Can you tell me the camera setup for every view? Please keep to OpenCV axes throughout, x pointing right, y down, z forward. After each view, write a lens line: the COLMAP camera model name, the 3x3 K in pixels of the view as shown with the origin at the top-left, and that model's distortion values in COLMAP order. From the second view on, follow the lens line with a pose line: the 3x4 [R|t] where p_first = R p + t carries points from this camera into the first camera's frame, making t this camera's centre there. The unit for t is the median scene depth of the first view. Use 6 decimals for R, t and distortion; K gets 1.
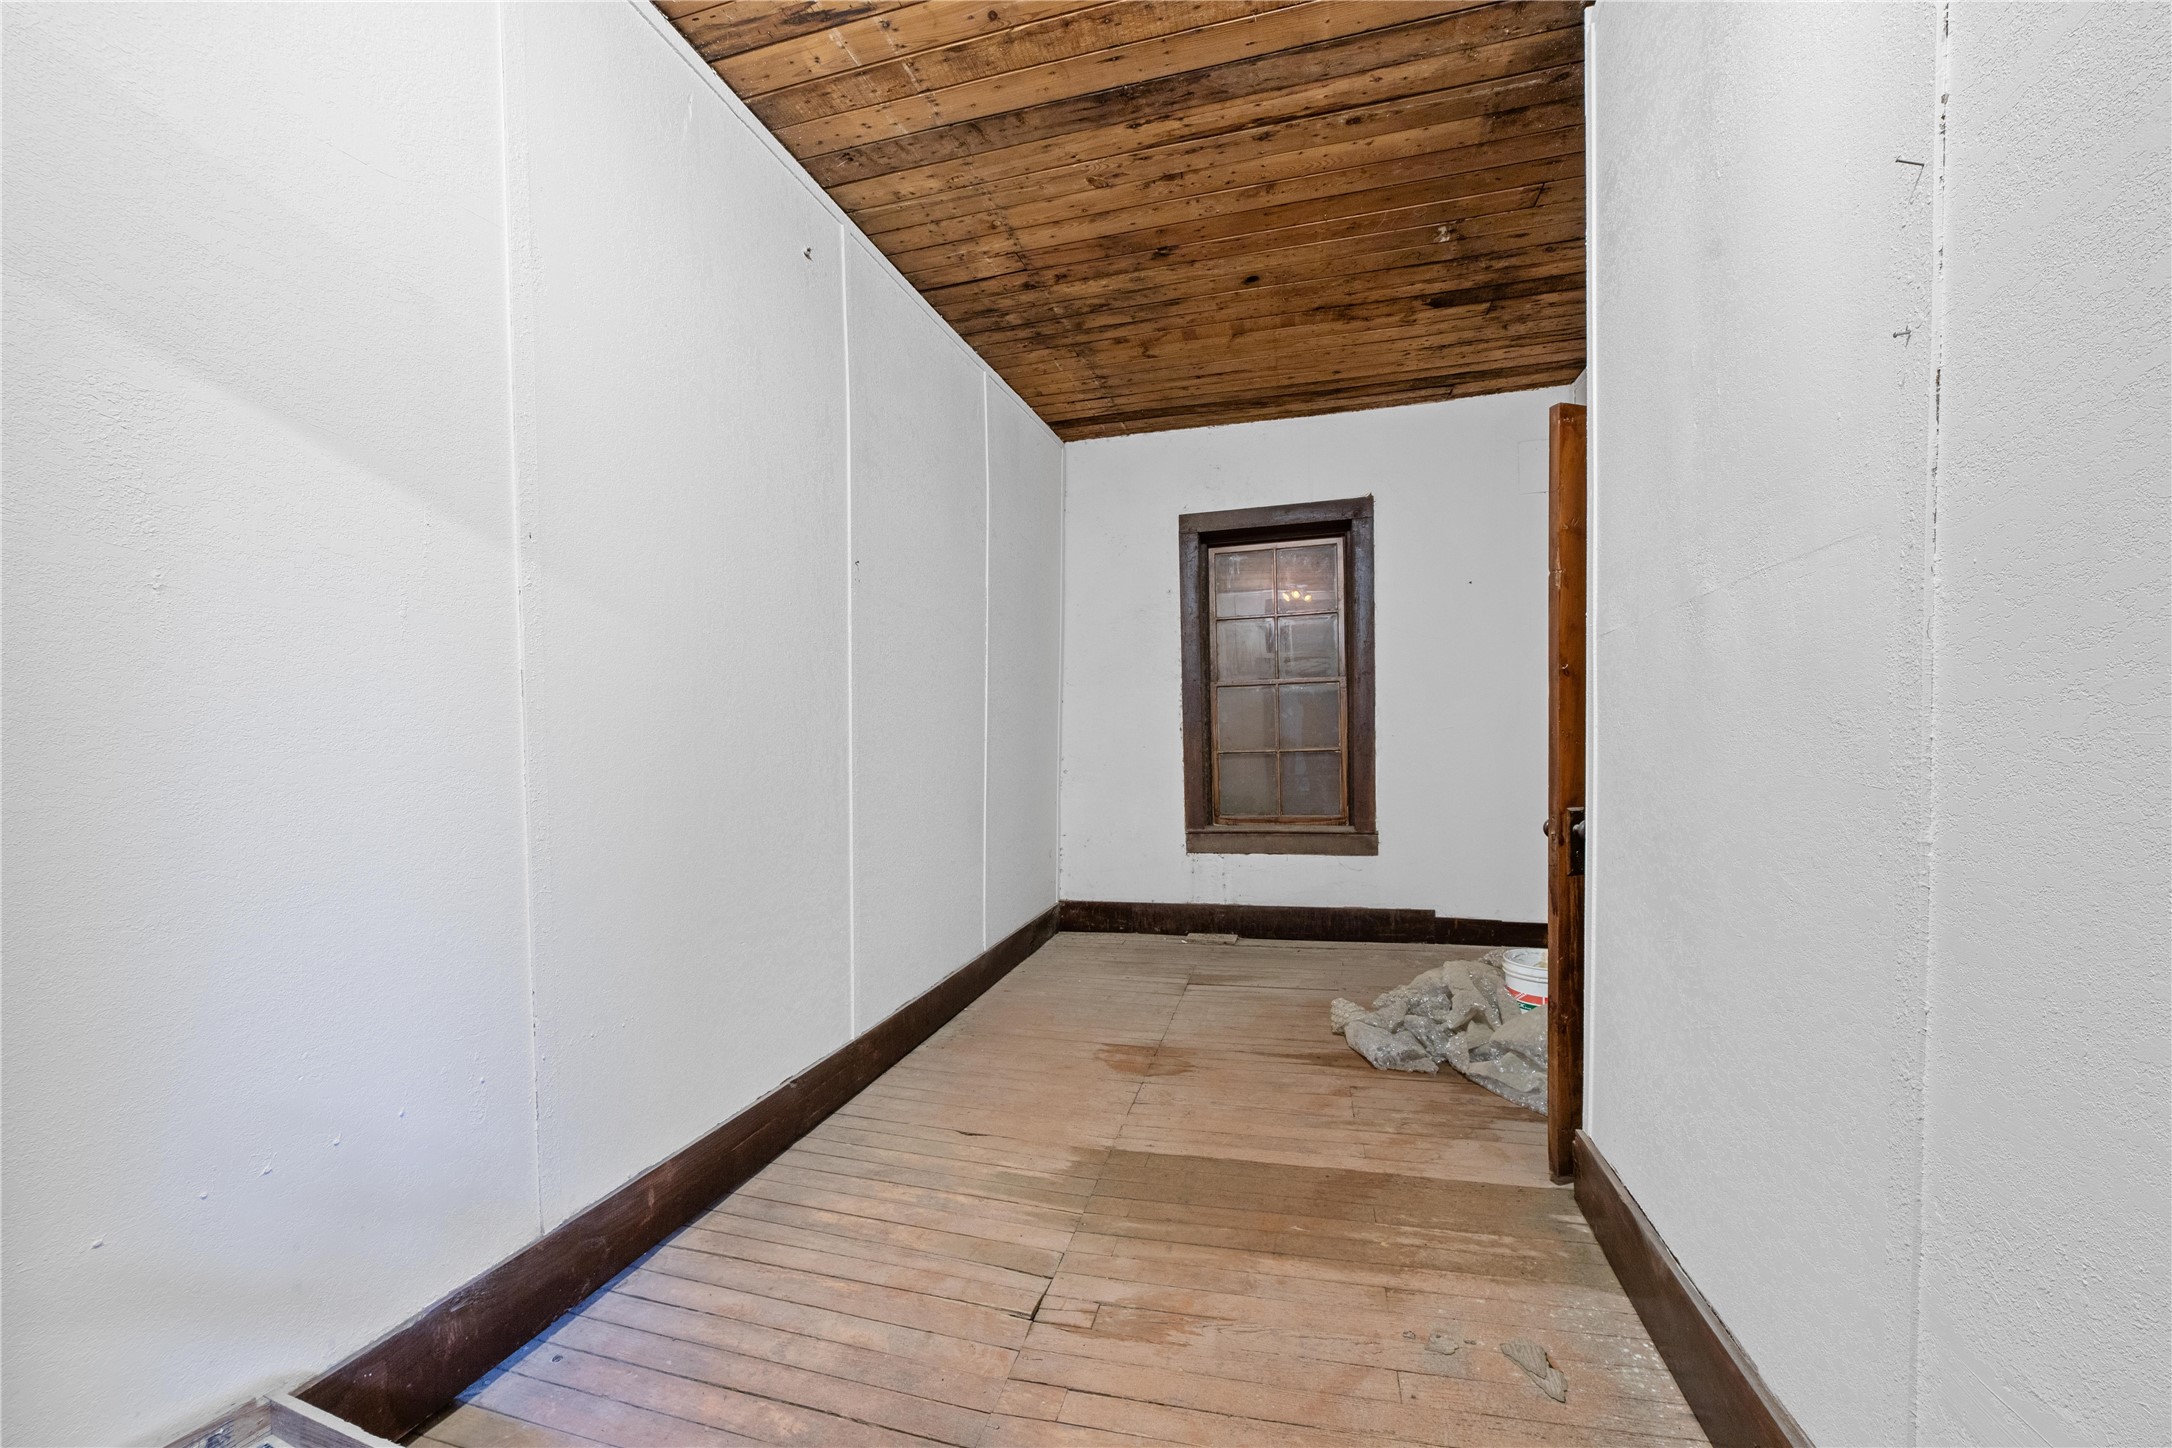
lens RADIAL K [[824.5, 0, 1083.4], [0, 824.5, 737.2], [0, 0, 1]] dist [-0.002997, 0.000929]
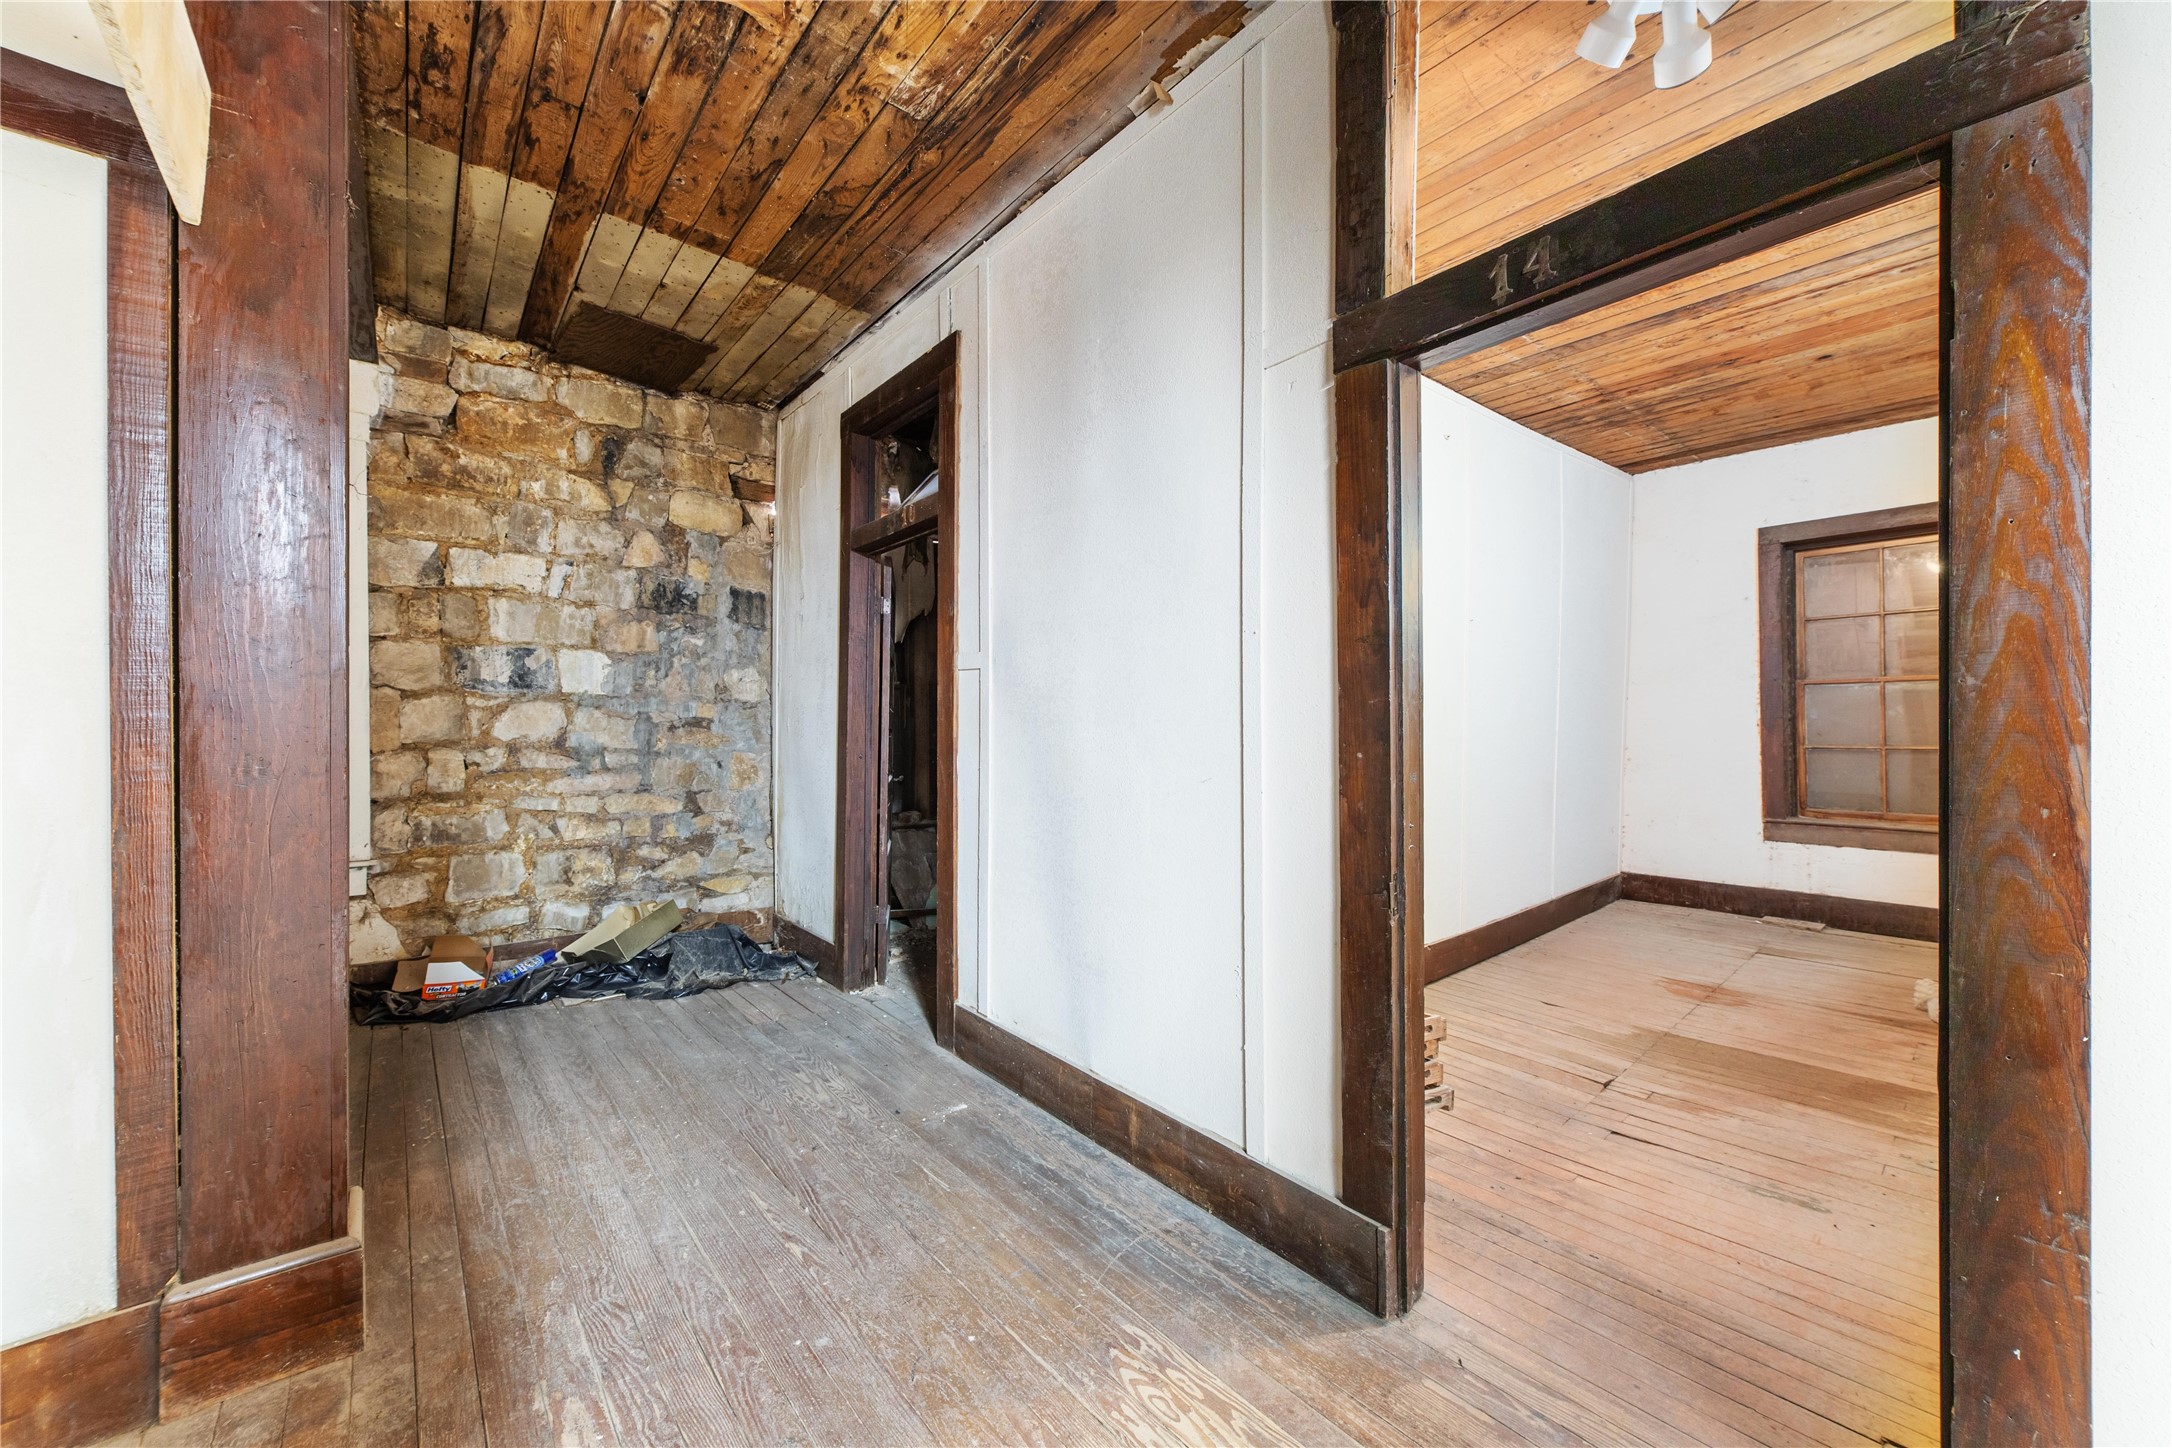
lens RADIAL K [[824.5, 0, 1085.1], [0, 824.5, 720.6], [0, 0, 1]] dist [-0.002997, 0.000929]
pose [[0.823814, 0.013361, -0.566703, 0.004172], [-0.005941, 0.999871, 0.014937, -0.038002], [0.566829, -0.008938, 0.823787, -0.553071]]
